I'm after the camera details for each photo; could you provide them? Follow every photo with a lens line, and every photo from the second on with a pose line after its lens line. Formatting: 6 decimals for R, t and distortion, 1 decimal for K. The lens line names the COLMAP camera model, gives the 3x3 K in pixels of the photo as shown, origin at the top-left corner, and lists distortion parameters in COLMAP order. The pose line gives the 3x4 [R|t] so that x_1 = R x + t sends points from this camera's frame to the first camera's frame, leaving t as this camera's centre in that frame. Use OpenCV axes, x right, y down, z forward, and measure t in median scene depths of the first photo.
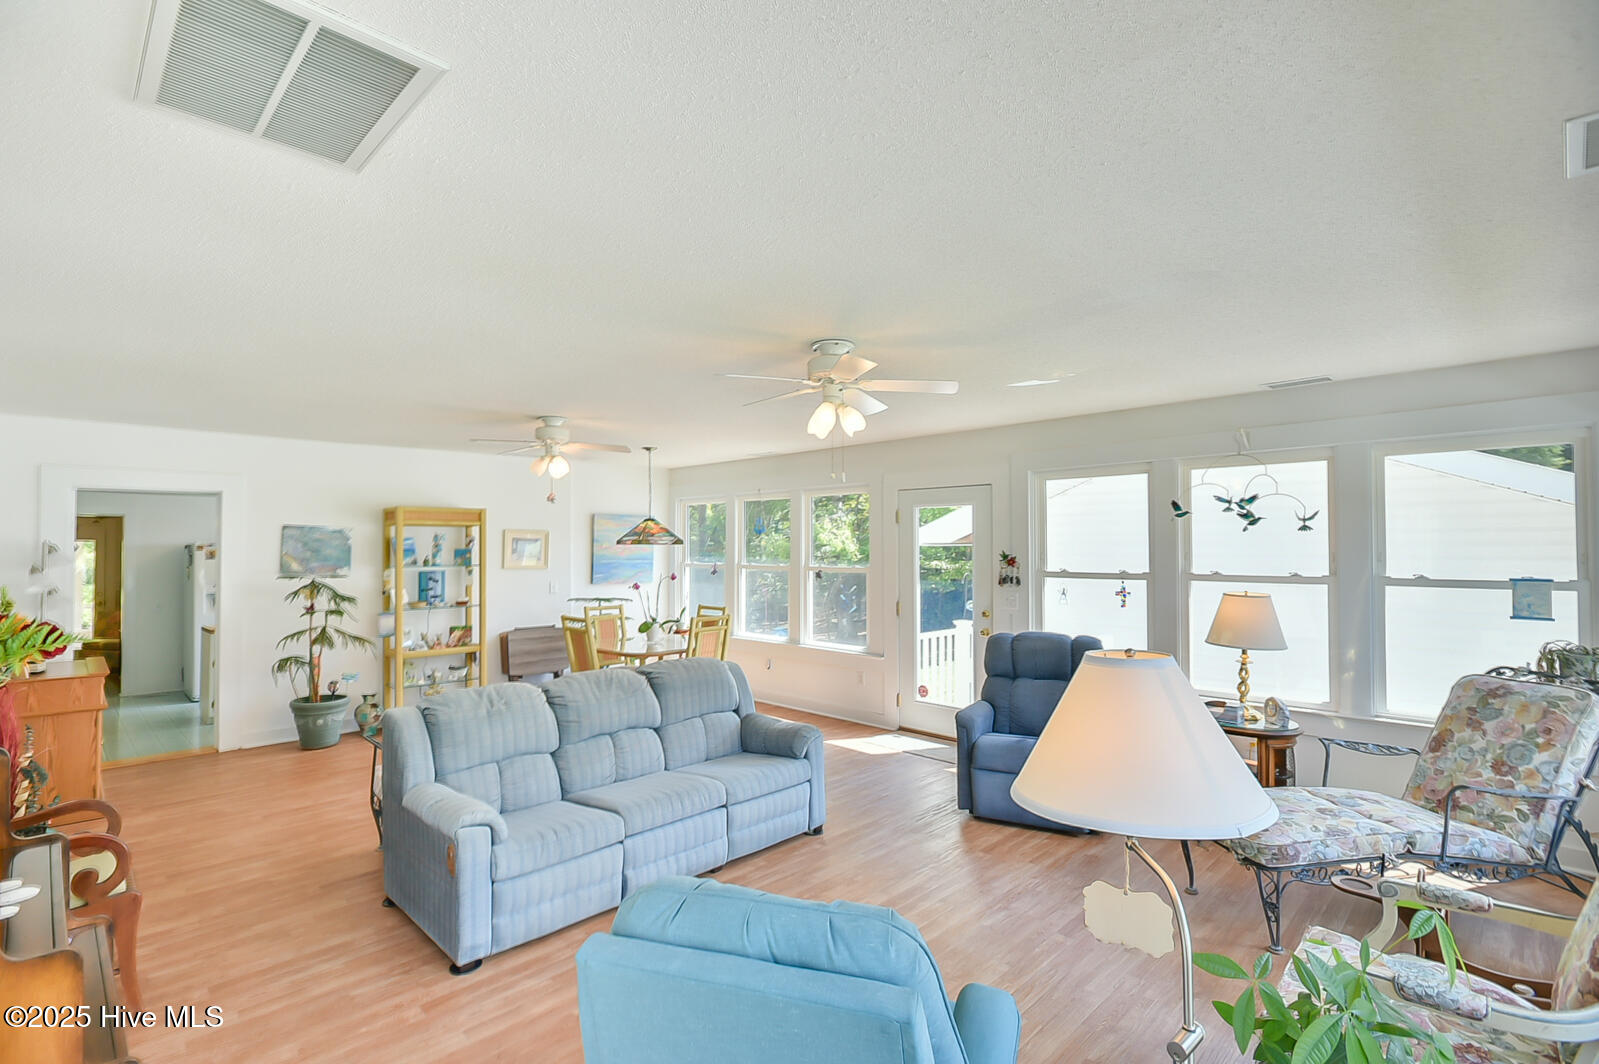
lens RADIAL K [[759.9, 0, 794.7], [0, 759.9, 527.4], [0, 0, 1]] dist [-0.006240, -0.000511]
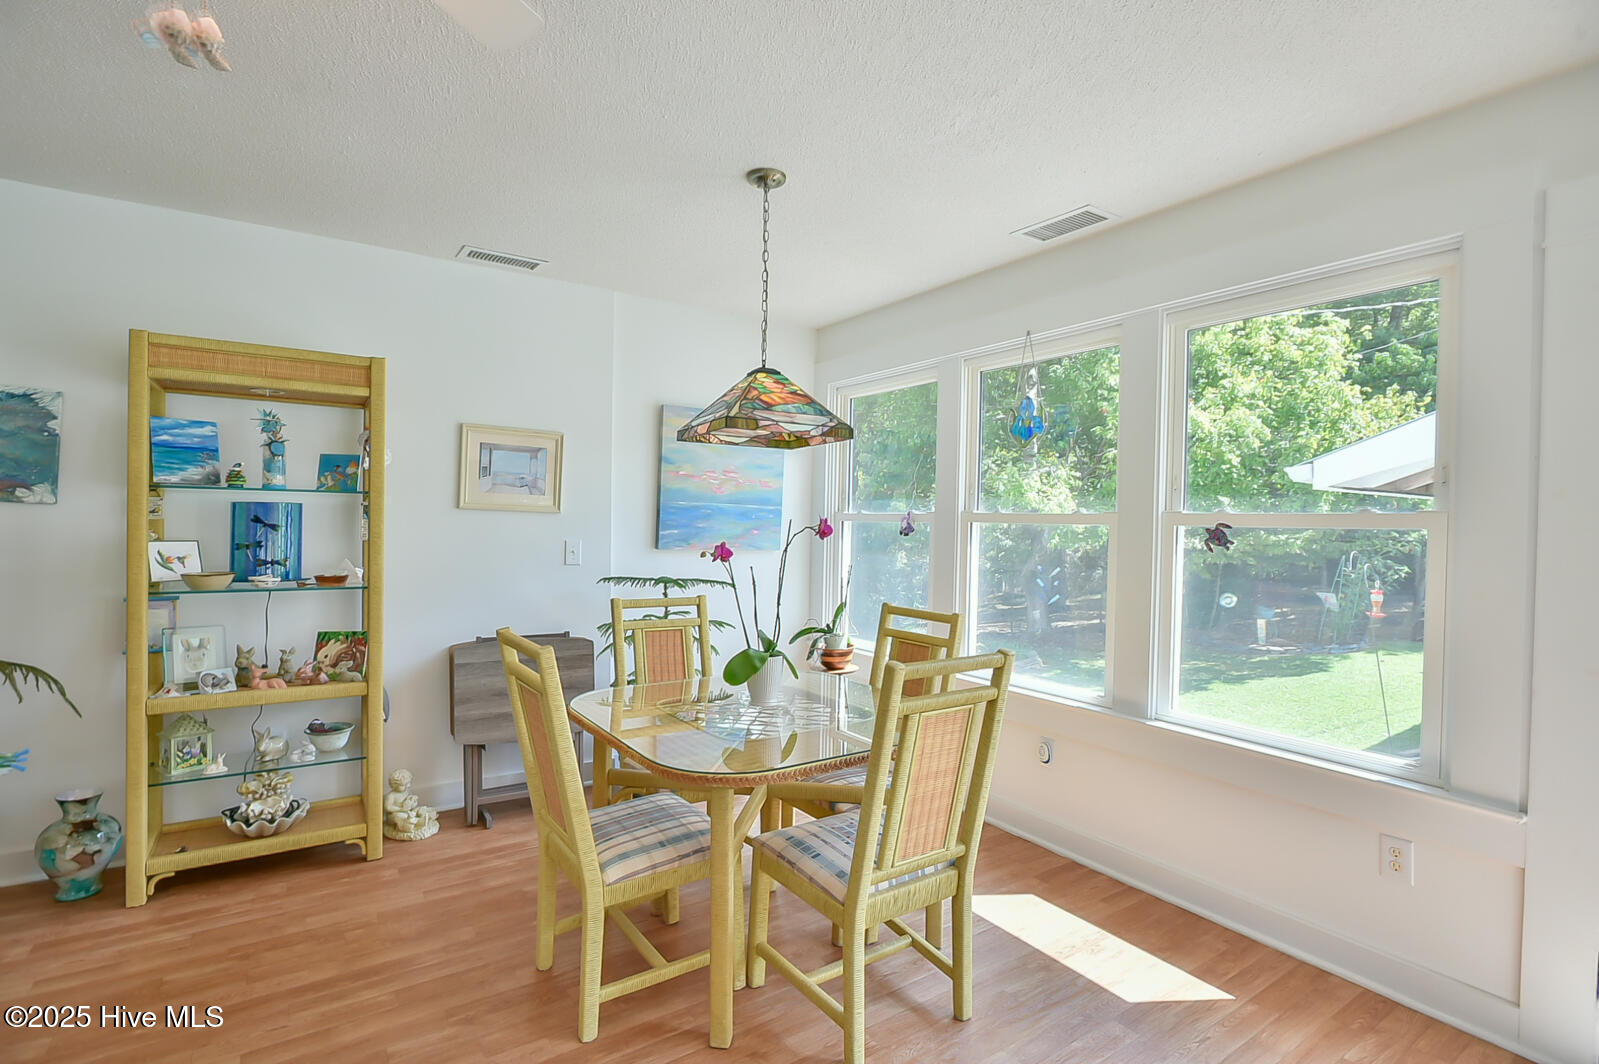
lens RADIAL K [[759.9, 0, 795.9], [0, 759.9, 532.8], [0, 0, 1]] dist [-0.006240, -0.000511]
pose [[0.982722, 0.022657, -0.183694, -0.103000], [-0.016502, 0.999252, 0.034962, 0.053045], [0.184348, -0.031327, 0.982362, 0.620575]]
